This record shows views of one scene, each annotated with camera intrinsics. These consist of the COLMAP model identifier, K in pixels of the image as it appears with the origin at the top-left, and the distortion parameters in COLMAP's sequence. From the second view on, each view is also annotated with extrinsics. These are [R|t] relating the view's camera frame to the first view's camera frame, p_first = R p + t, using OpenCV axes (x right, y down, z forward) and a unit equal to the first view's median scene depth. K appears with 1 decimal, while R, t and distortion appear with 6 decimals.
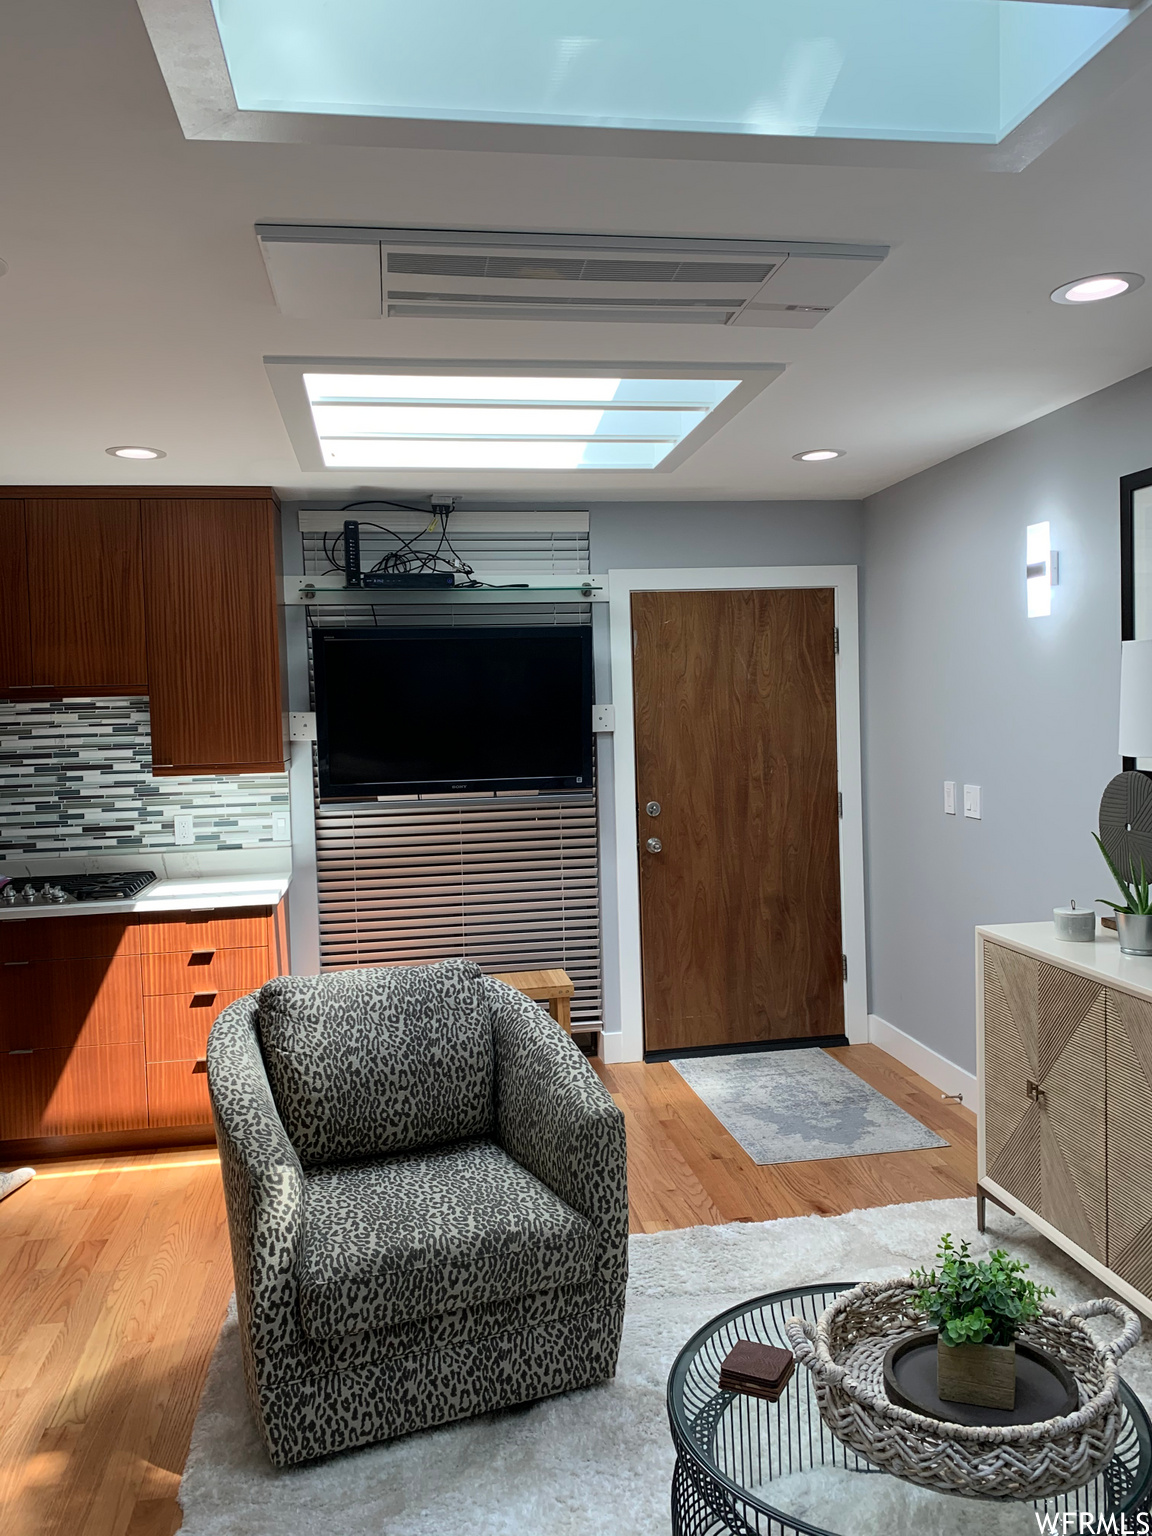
lens RADIAL K [[1181.4, 0, 581.0], [0, 1181.4, 764.0], [0, 0, 1]] dist [0.050198, -0.072660]
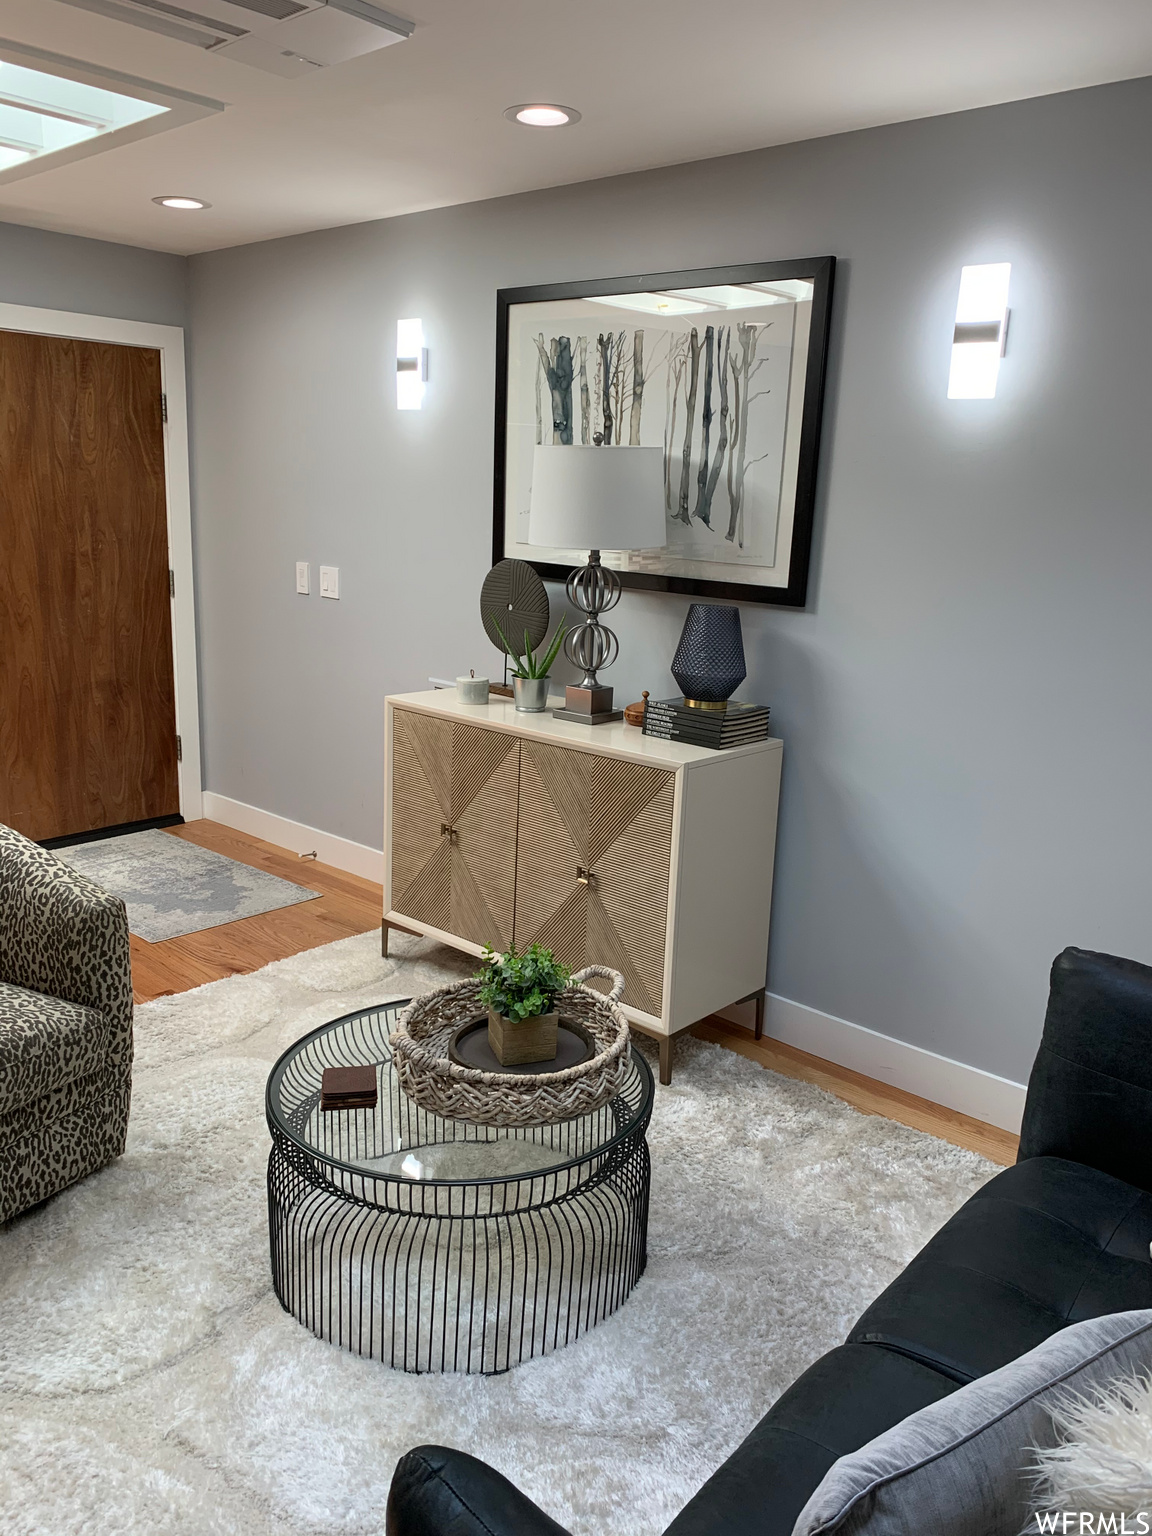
lens RADIAL K [[1181.4, 0, 585.9], [0, 1181.4, 768.7], [0, 0, 1]] dist [0.050198, -0.072660]
pose [[0.777036, -0.085302, 0.623649, -0.221027], [-0.032094, 0.984118, 0.174593, 0.004150], [-0.628637, -0.155680, 0.761957, 0.028317]]
